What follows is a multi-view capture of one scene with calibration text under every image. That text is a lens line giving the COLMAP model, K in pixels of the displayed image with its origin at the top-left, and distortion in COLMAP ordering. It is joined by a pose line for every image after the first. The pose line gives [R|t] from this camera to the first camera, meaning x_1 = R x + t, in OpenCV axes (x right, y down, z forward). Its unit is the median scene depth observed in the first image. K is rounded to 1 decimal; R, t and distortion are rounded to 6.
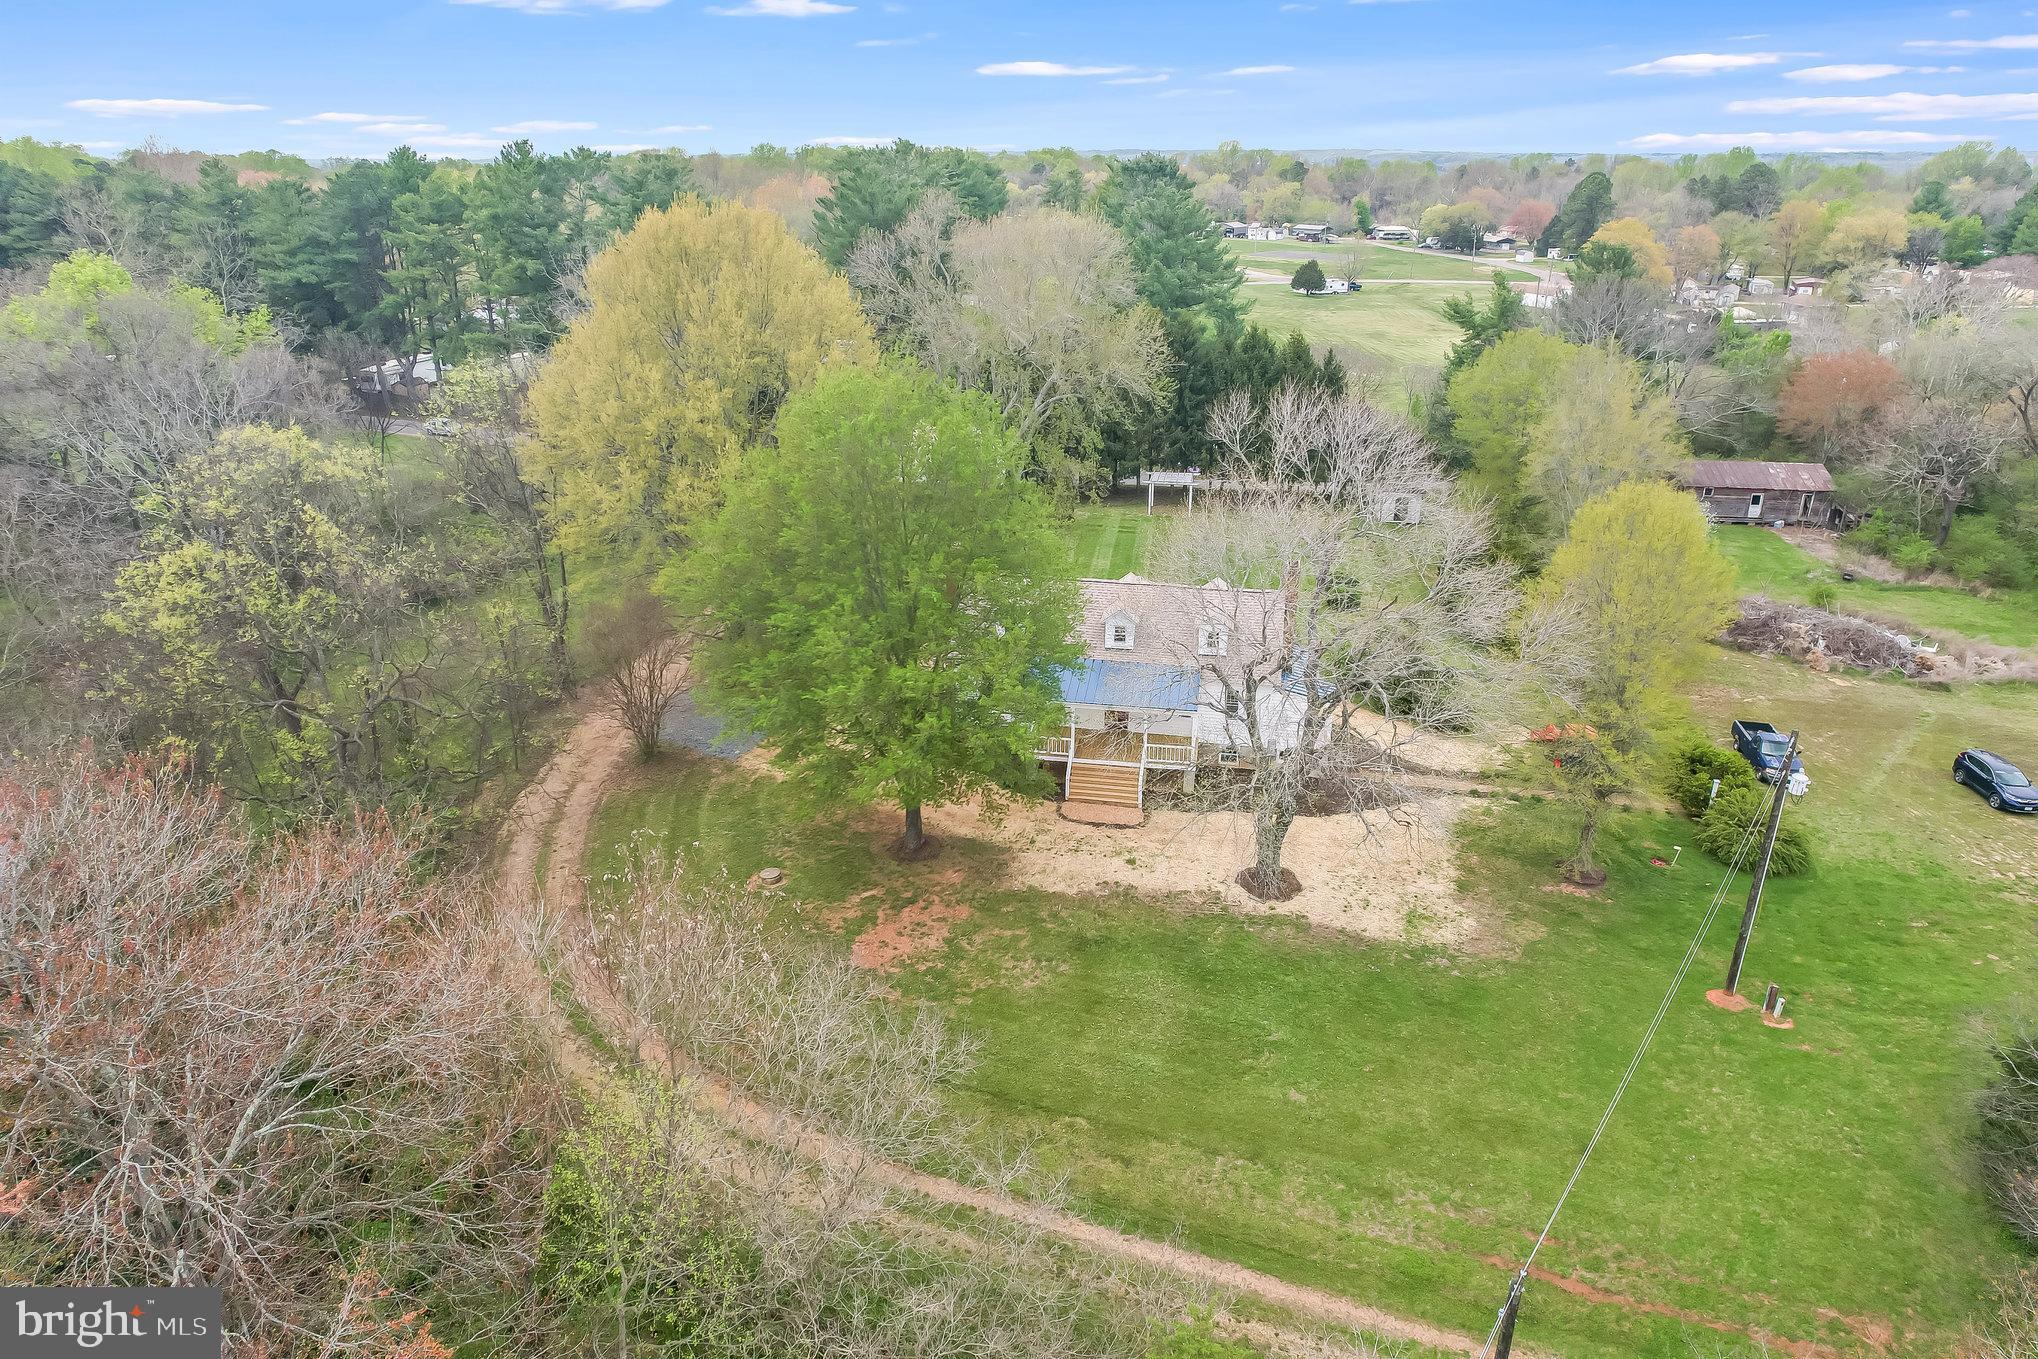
lens RADIAL K [[1298.1, 0, 1019.0], [0, 1298.1, 679.5], [0, 0, 1]] dist [-0.085017, 0.074419]
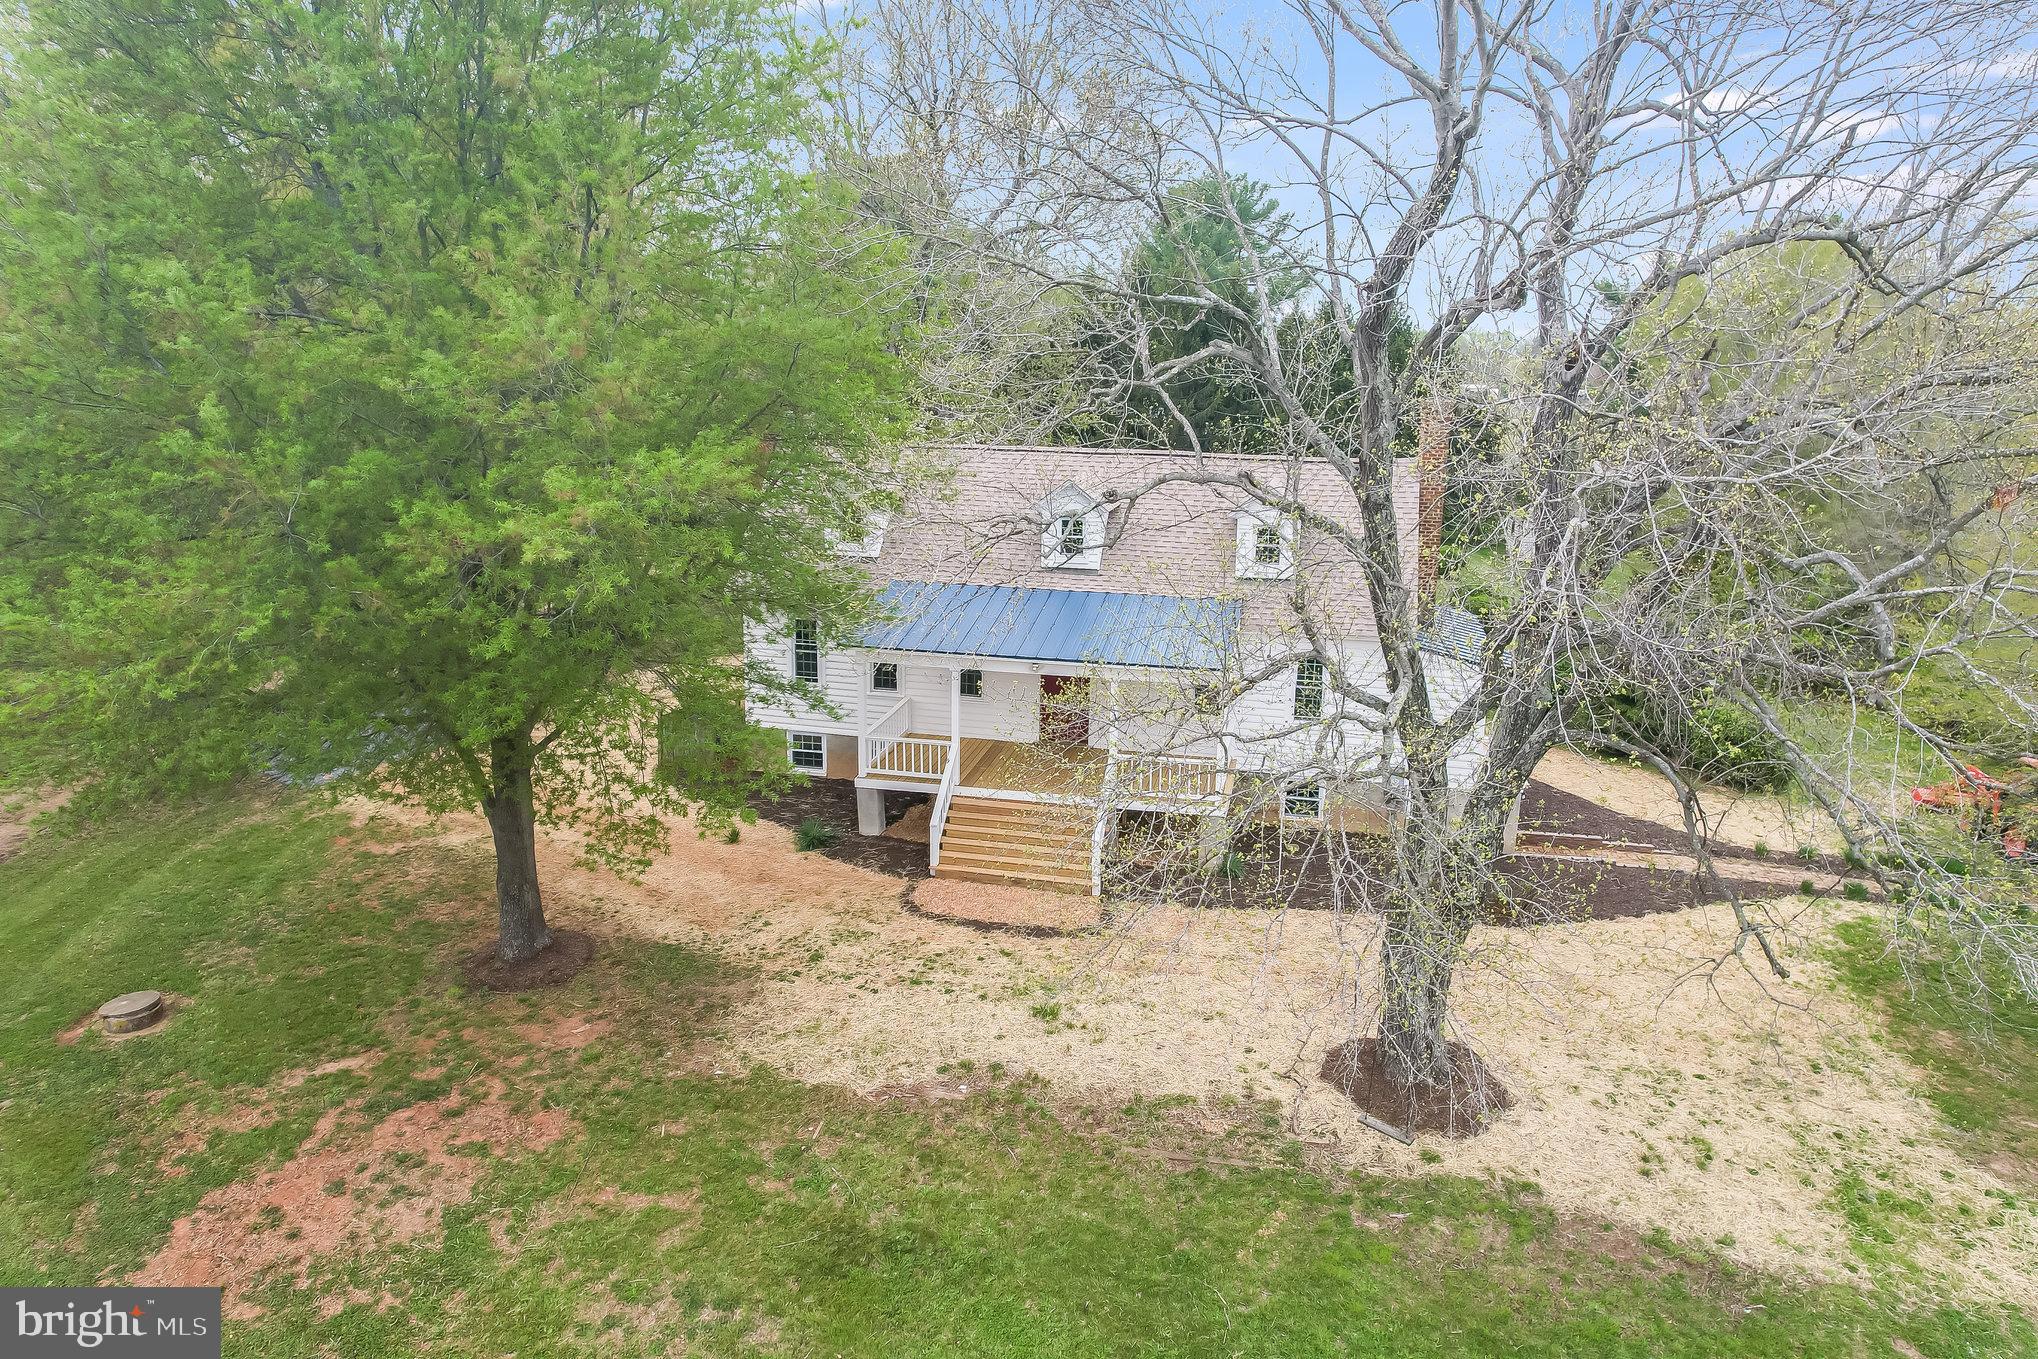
lens RADIAL K [[1298.1, 0, 1019.0], [0, 1298.1, 679.5], [0, 0, 1]] dist [-0.085017, 0.074419]
pose [[0.998235, 0.020455, -0.055758, 0.101736], [-0.028355, 0.989054, -0.144804, 0.102337], [0.052186, 0.146130, 0.987888, 0.631030]]
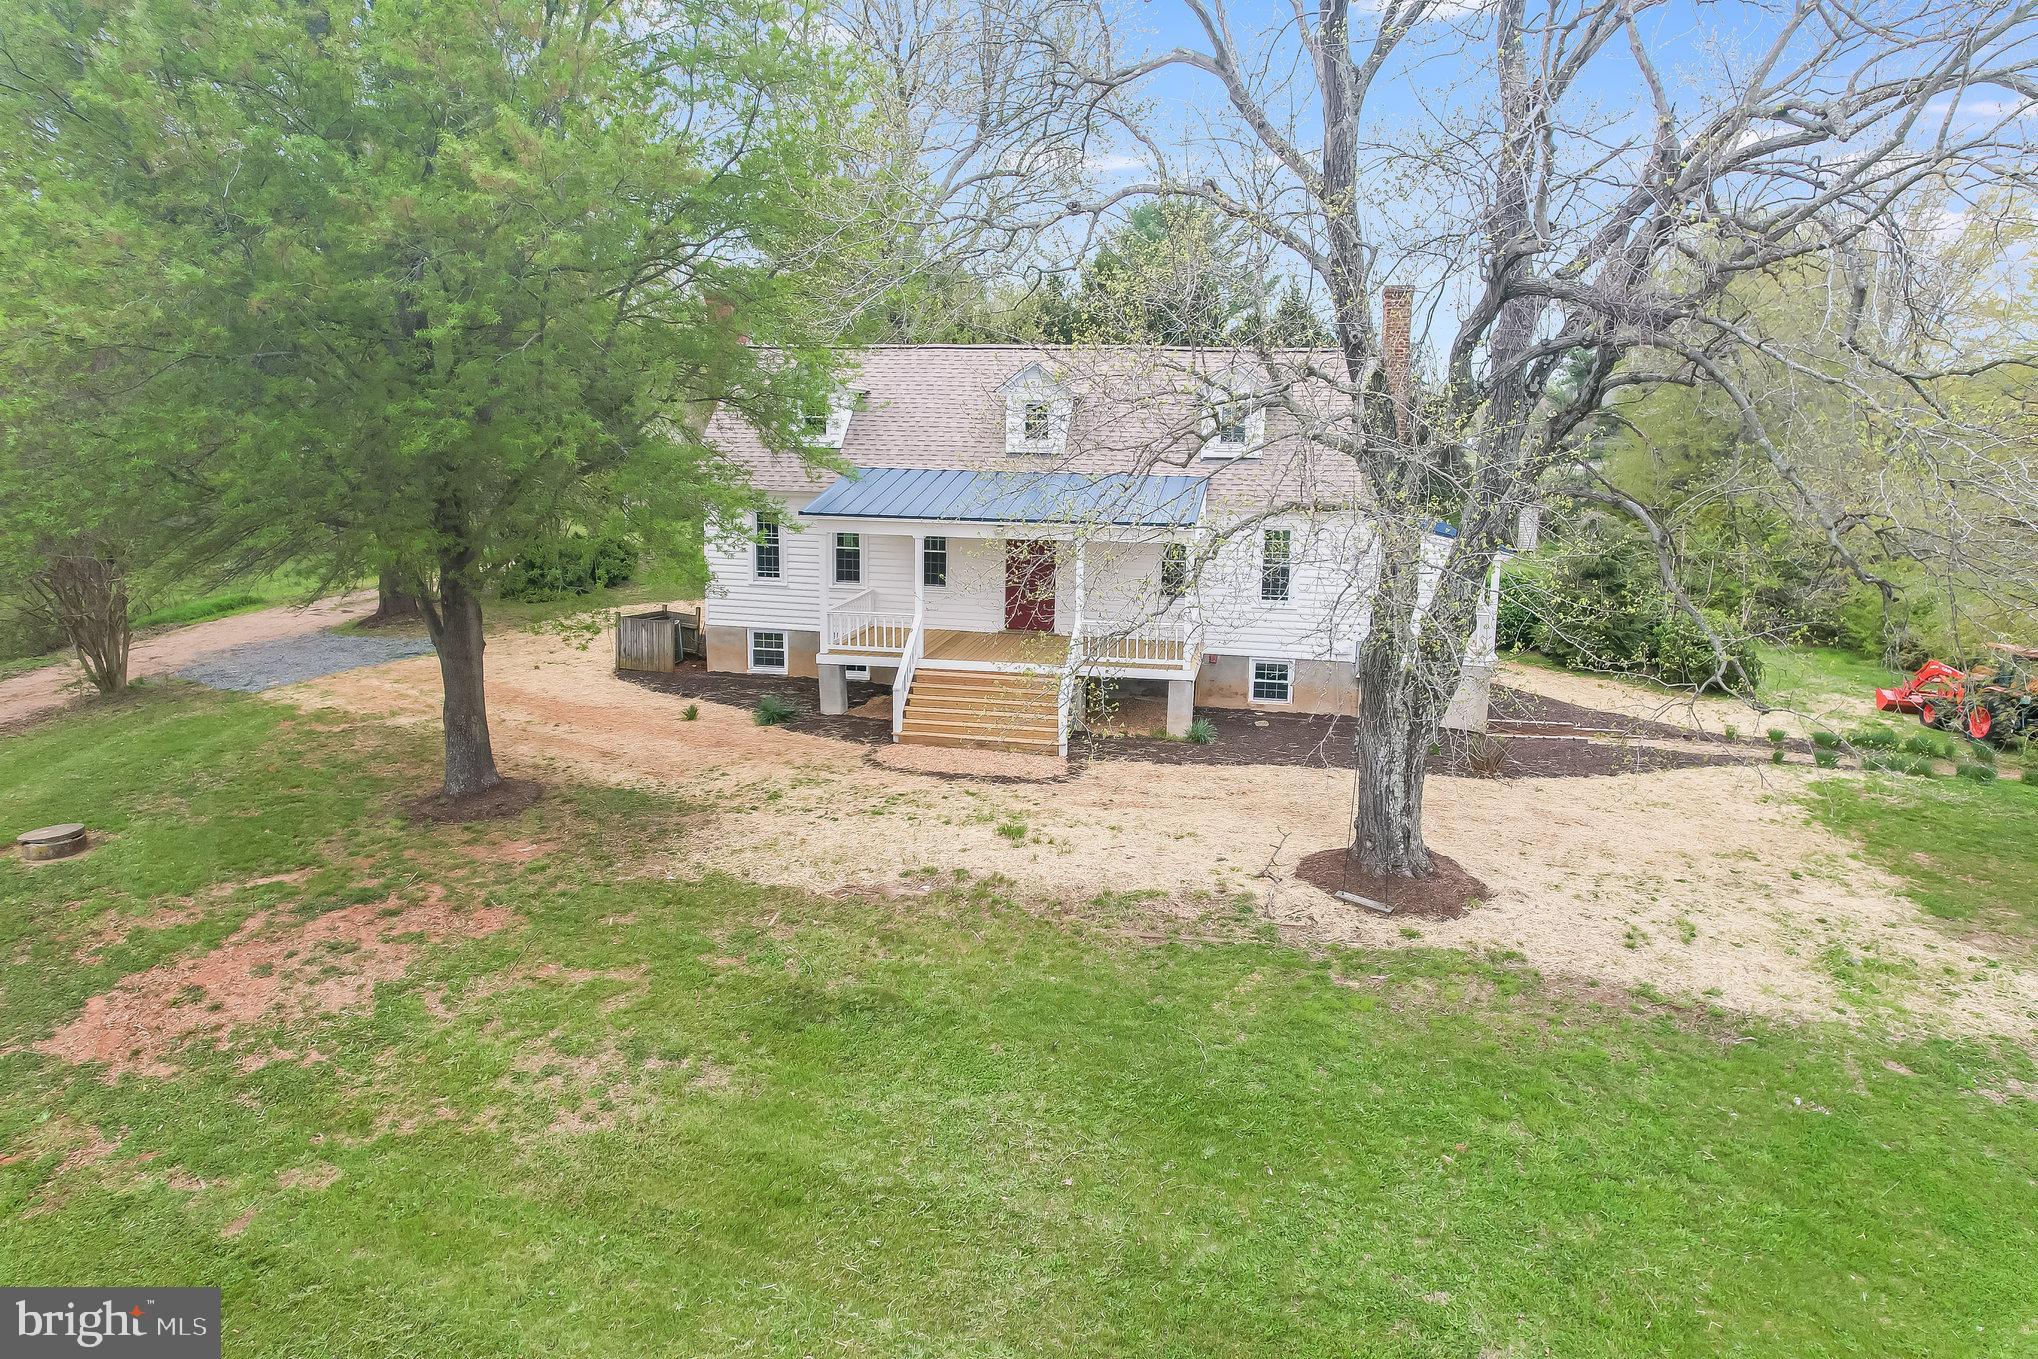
lens RADIAL K [[1298.1, 0, 1019.0], [0, 1298.1, 679.5], [0, 0, 1]] dist [-0.085017, 0.074419]
pose [[0.999429, 0.013177, -0.031110, 0.103571], [-0.018826, 0.981807, -0.188947, 0.174594], [0.028054, 0.189425, 0.981494, 0.651535]]
